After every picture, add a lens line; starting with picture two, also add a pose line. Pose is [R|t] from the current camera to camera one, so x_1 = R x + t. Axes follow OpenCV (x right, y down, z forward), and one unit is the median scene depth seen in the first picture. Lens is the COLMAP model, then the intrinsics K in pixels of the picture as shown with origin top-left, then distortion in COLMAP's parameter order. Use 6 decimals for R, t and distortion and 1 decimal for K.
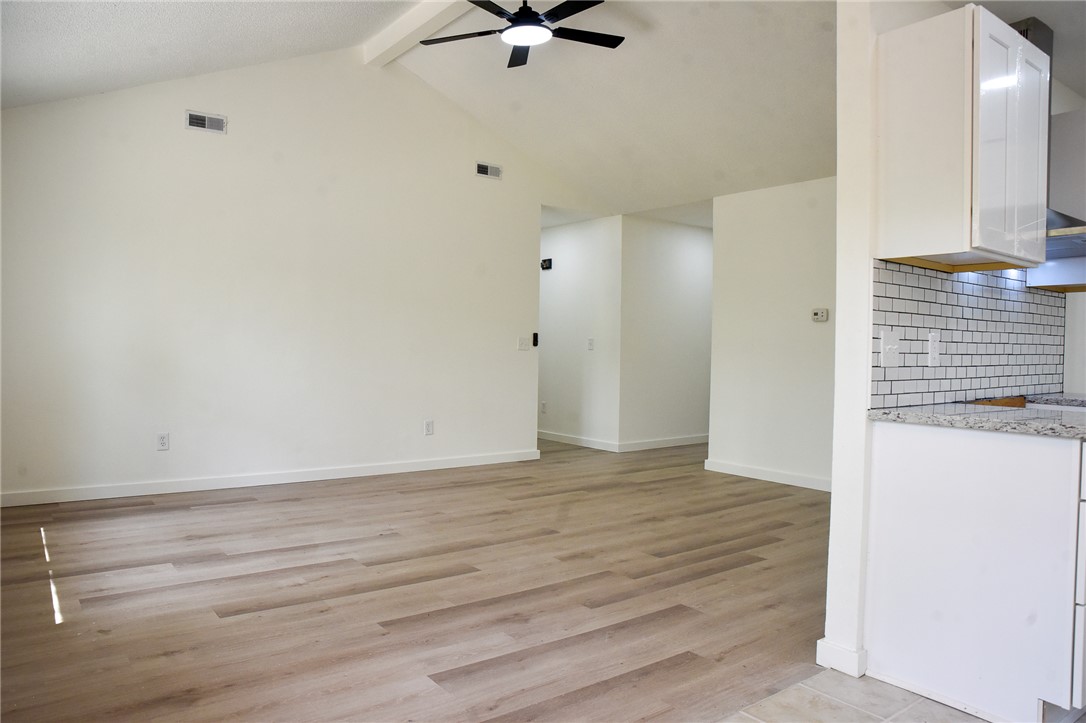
lens RADIAL K [[763.1, 0, 543.0], [0, 763.1, 361.5], [0, 0, 1]] dist [-0.044992, 0.001311]
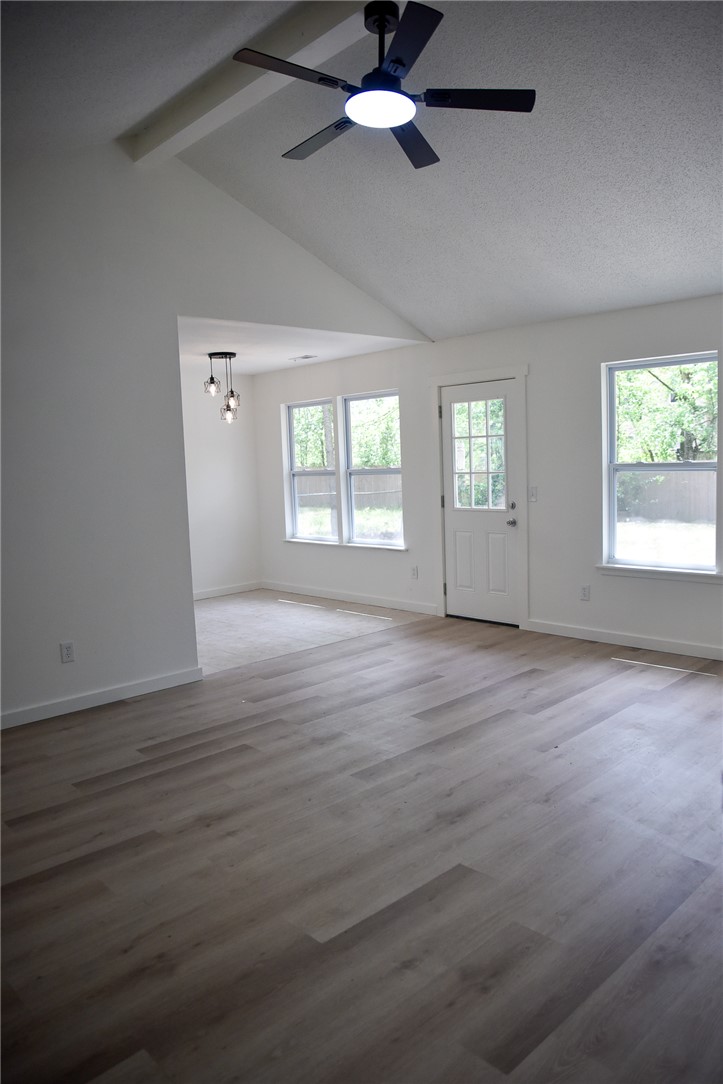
lens RADIAL K [[761.7, 0, 361.5], [0, 761.7, 542.0], [0, 0, 1]] dist [-0.044992, 0.001311]
pose [[-0.994718, 0.032637, -0.097314, 0.112904], [0.019719, 0.991203, 0.130870, -0.164703], [0.100730, 0.128260, -0.986612, 2.460162]]
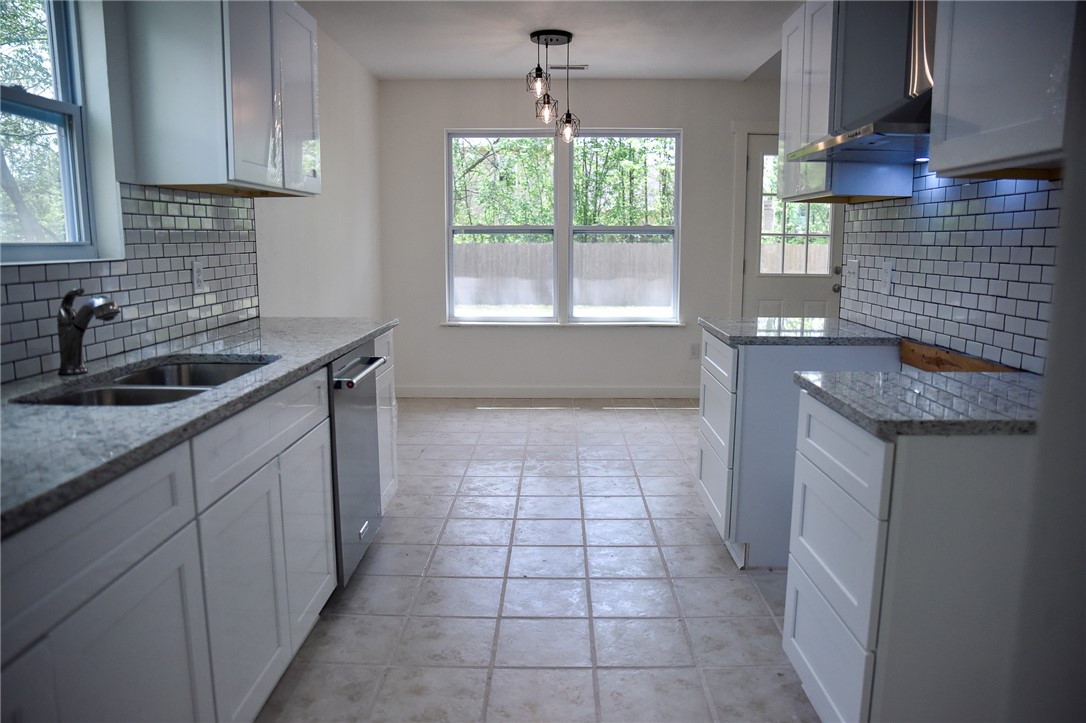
lens RADIAL K [[763.1, 0, 543.0], [0, 763.1, 361.5], [0, 0, 1]] dist [-0.044992, 0.001311]
pose [[-0.624367, 0.105353, -0.773994, 1.445874], [-0.033376, 0.986360, 0.161183, -0.047865], [0.780417, 0.126470, -0.612335, 1.140608]]
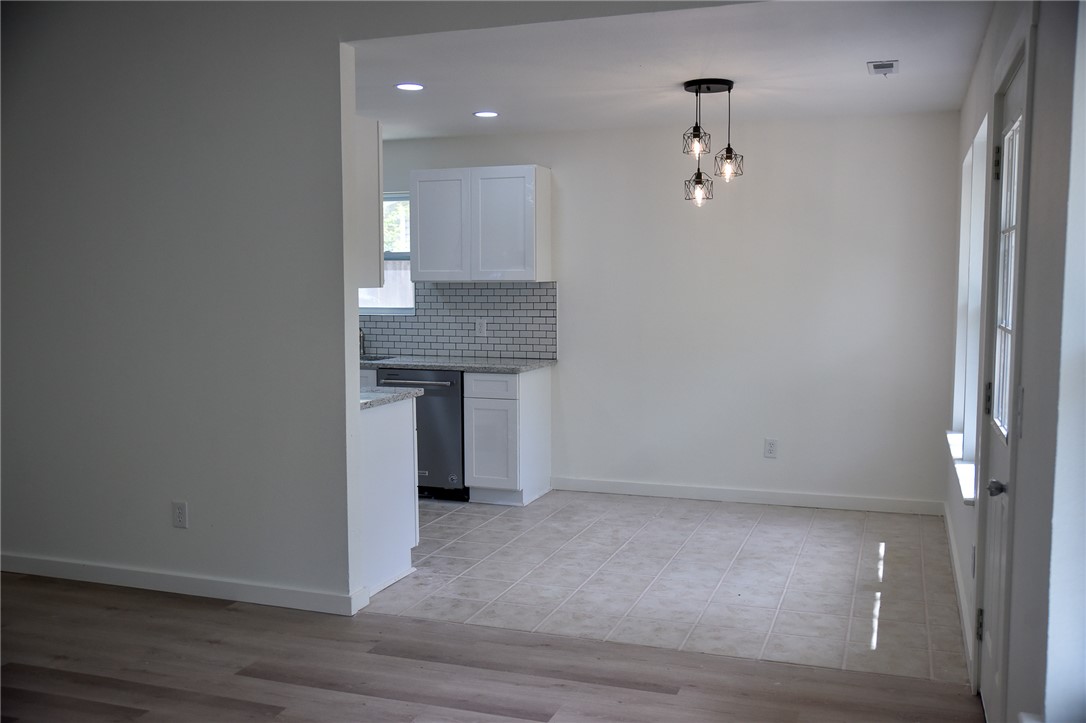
lens RADIAL K [[990.2, 0, 543.0], [0, 990.2, 361.5], [0, 0, 1]] dist [0.006368, 0.010176]
pose [[-0.536265, -0.087071, 0.839547, -0.956386], [0.016594, 0.993385, 0.113625, -0.162305], [-0.843887, 0.074864, -0.531272, 1.320475]]
